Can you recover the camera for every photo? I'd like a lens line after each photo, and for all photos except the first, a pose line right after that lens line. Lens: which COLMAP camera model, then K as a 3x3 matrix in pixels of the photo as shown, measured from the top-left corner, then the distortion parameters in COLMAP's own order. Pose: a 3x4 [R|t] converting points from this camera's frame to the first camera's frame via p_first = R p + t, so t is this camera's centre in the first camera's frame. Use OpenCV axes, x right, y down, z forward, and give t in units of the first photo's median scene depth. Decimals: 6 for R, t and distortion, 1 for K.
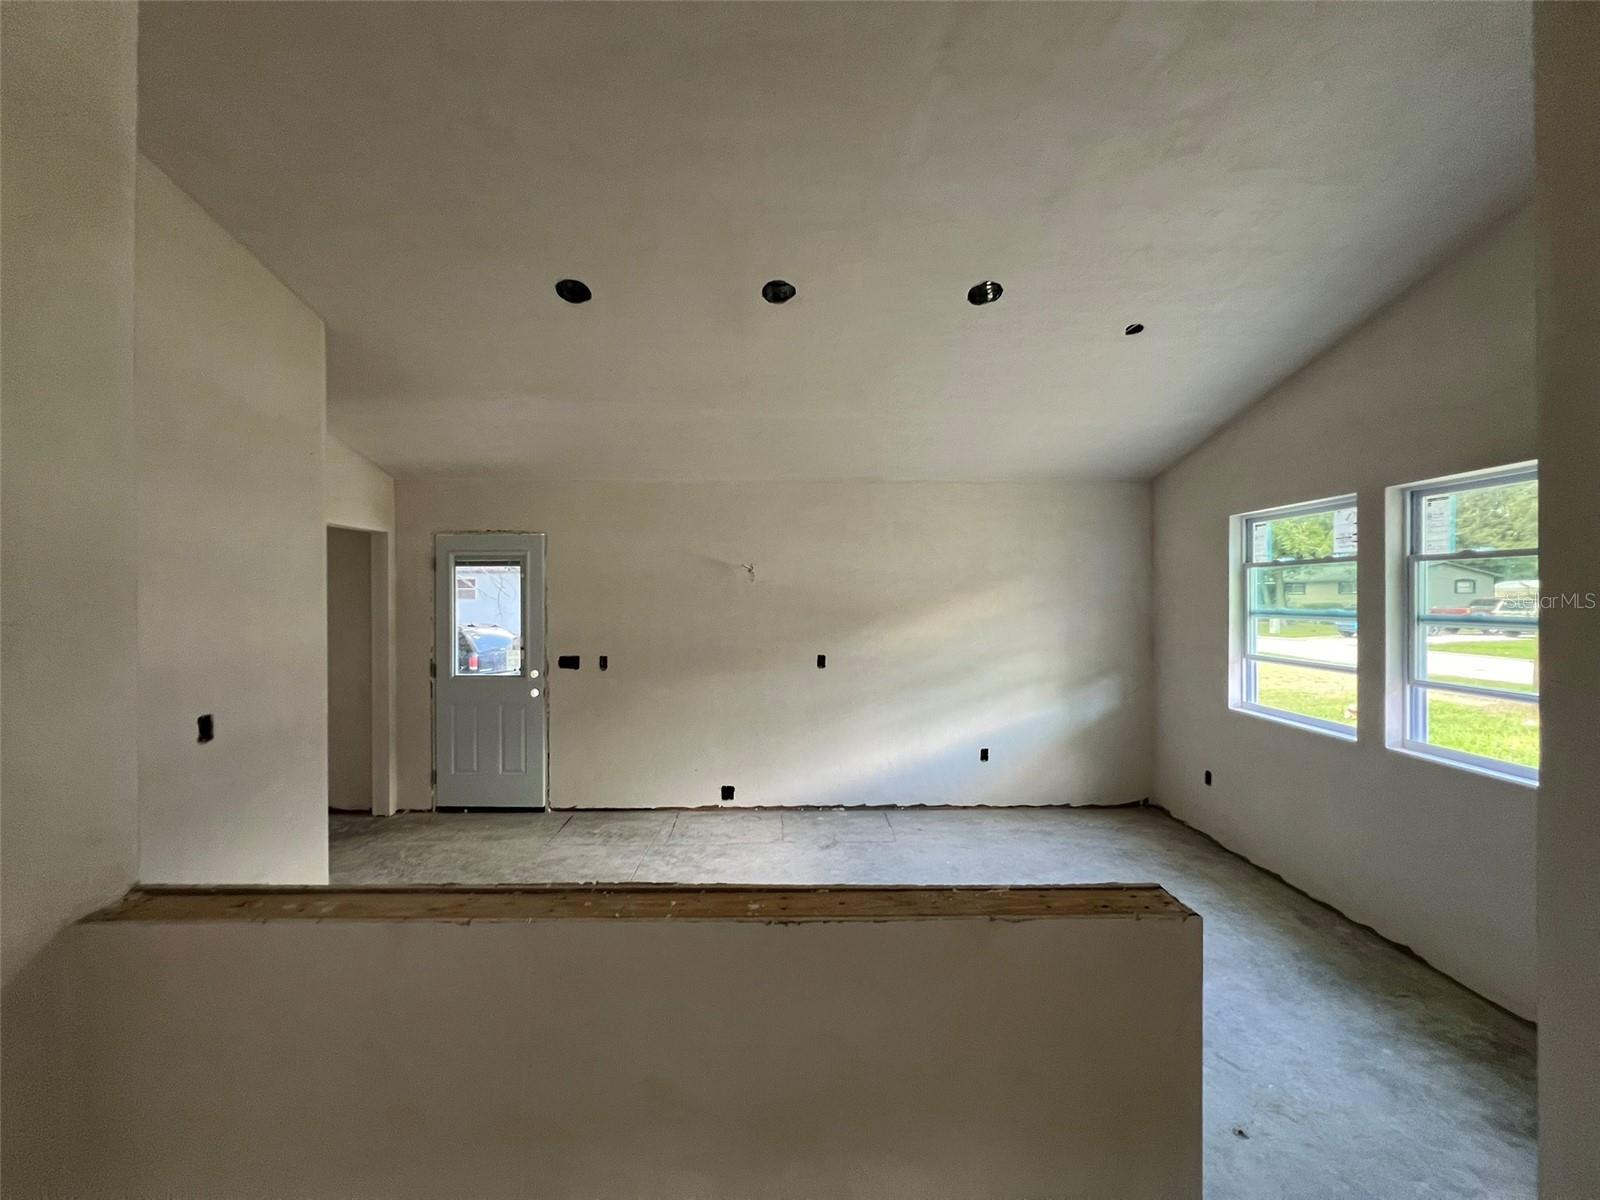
lens RADIAL K [[645.1, 0, 794.1], [0, 645.1, 595.2], [0, 0, 1]] dist [-0.001612, 0.000544]
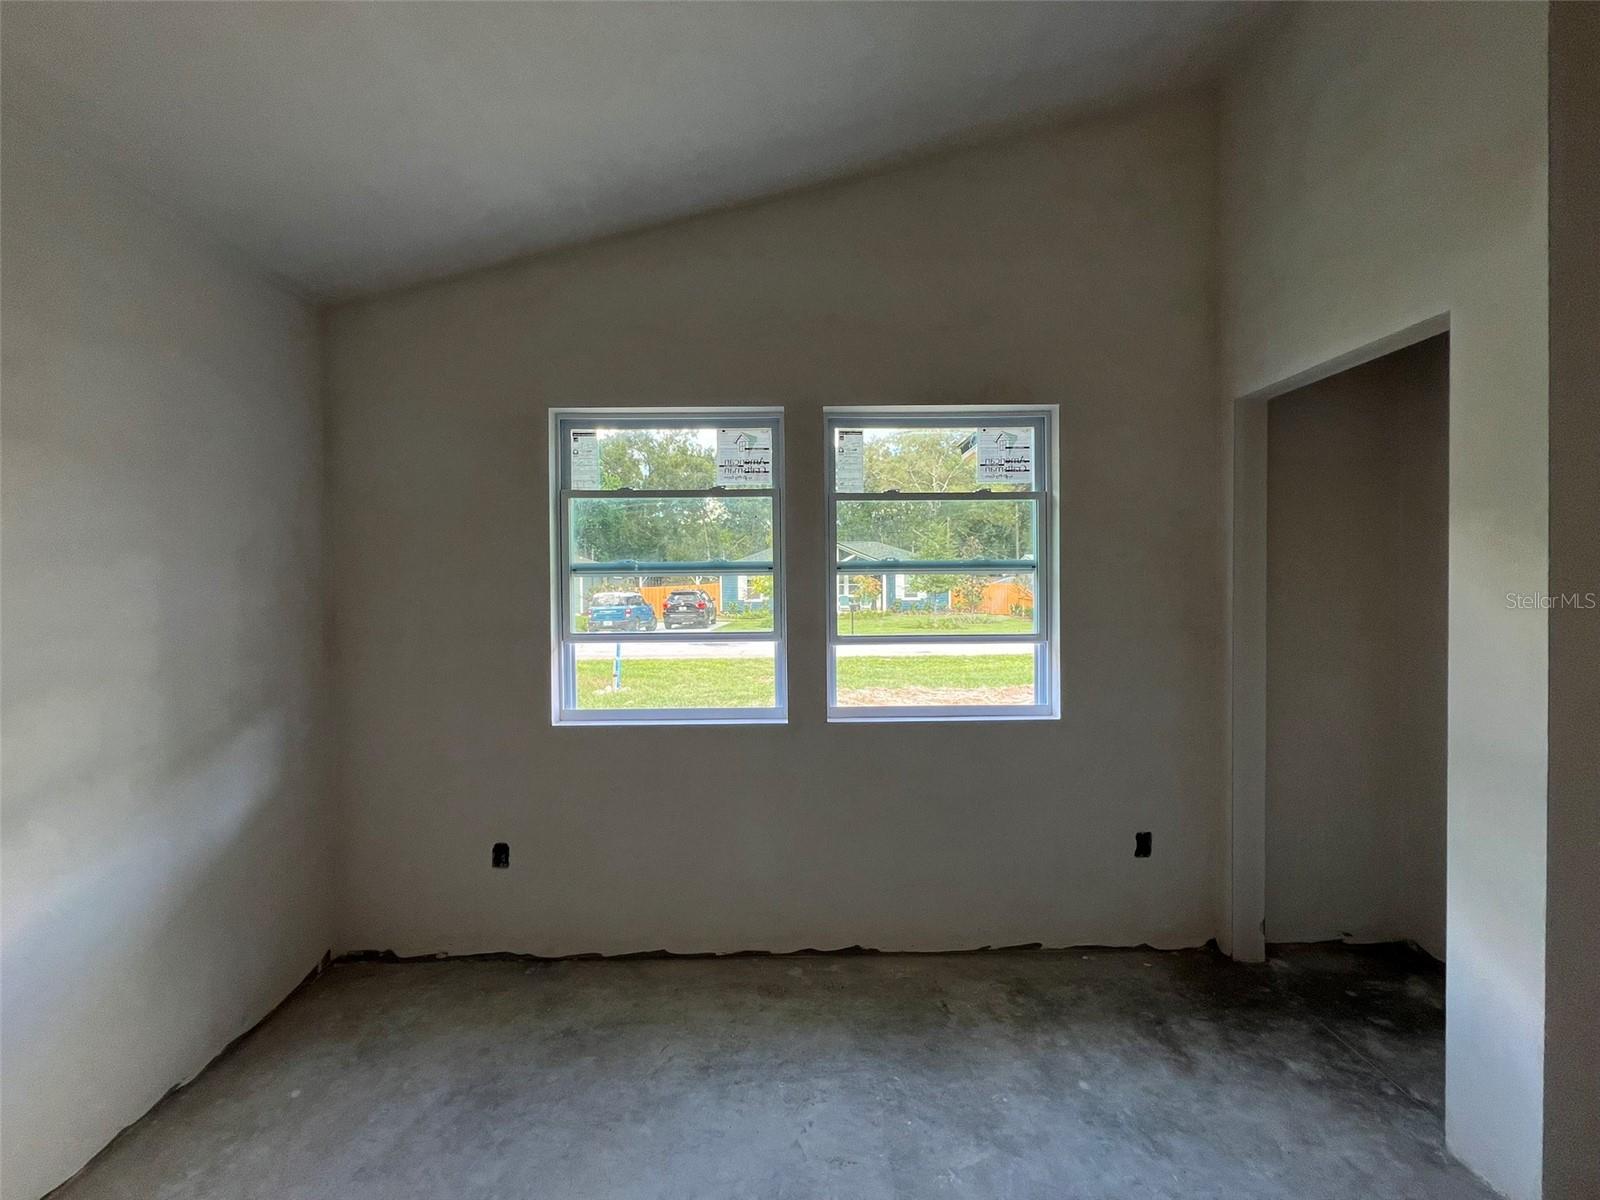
lens RADIAL K [[645.1, 0, 787.7], [0, 645.1, 588.4], [0, 0, 1]] dist [-0.001612, 0.000544]
pose [[0.002577, -0.007844, 0.999966, 0.068341], [0.009563, 0.999924, 0.007819, 0.043798], [-0.999951, 0.009543, 0.002652, 0.785303]]
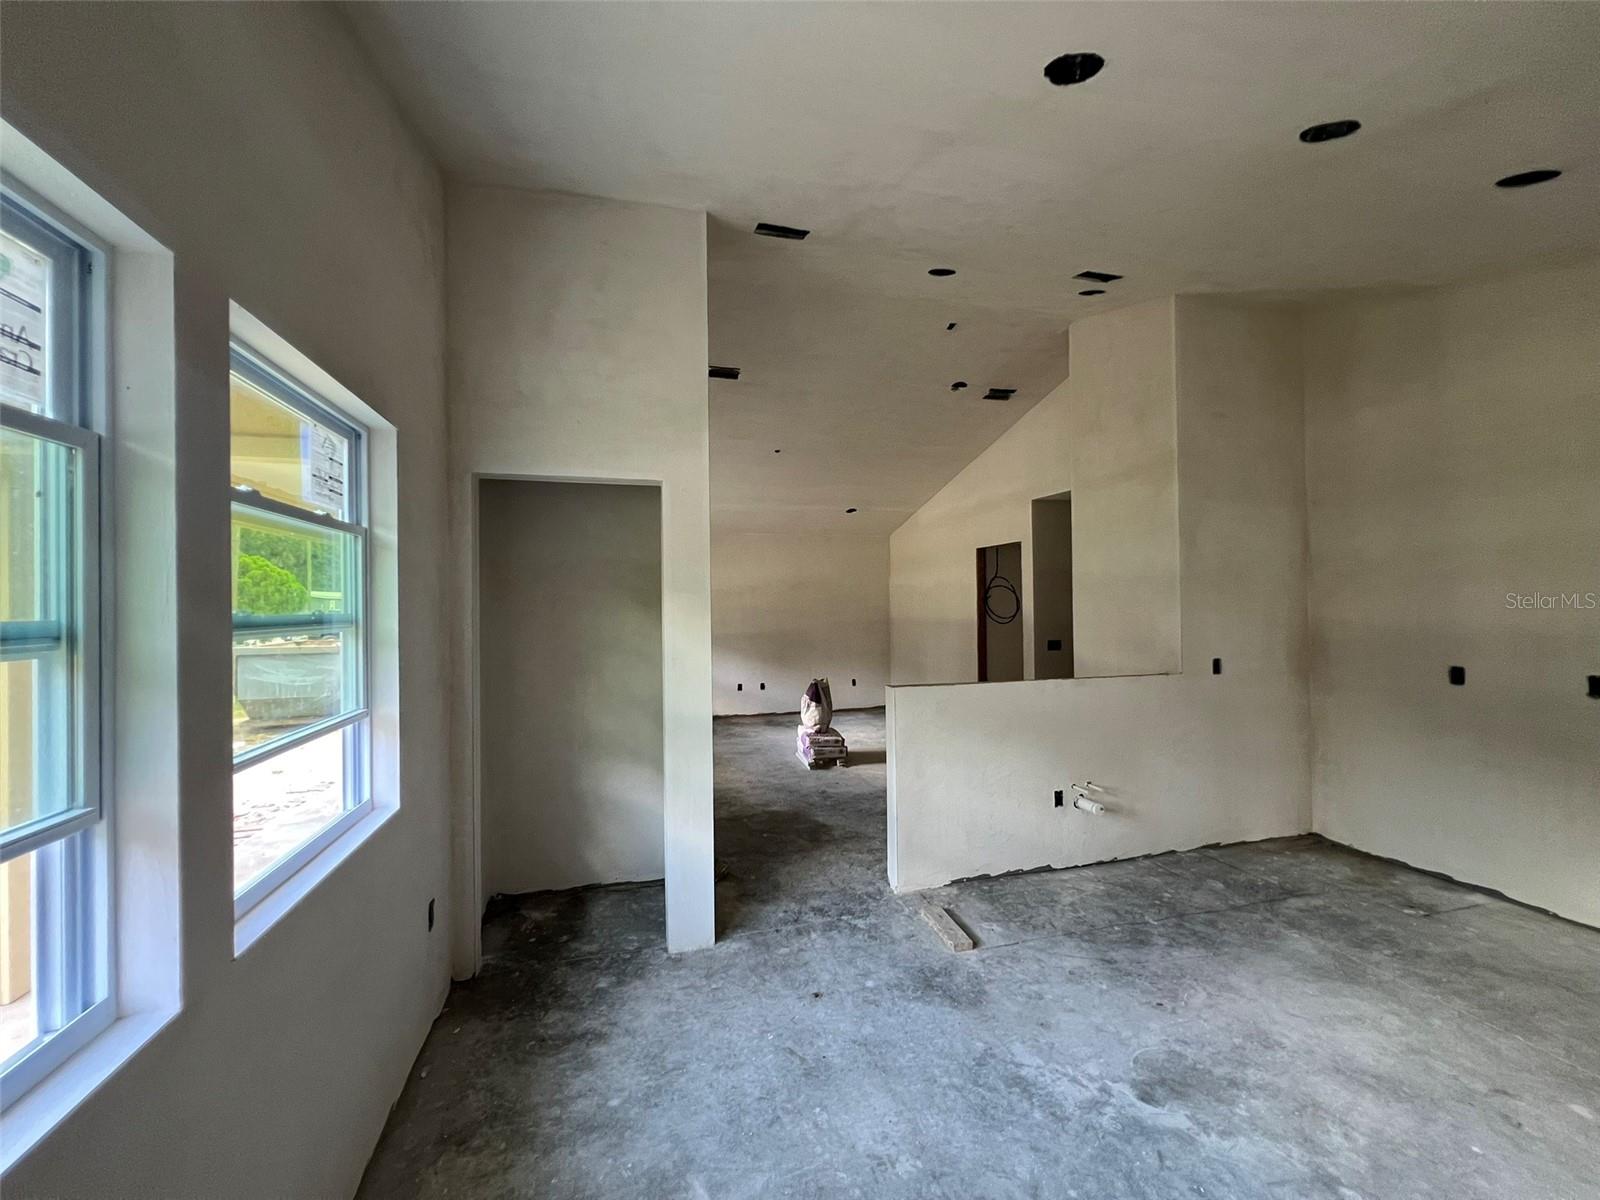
lens RADIAL K [[645.1, 0, 792.7], [0, 645.1, 602.7], [0, 0, 1]] dist [-0.001612, 0.000544]
pose [[-0.964707, 0.007331, -0.263225, 0.526887], [0.008464, 0.999959, -0.003171, 0.017004], [0.263191, -0.005287, -0.964729, 1.105691]]
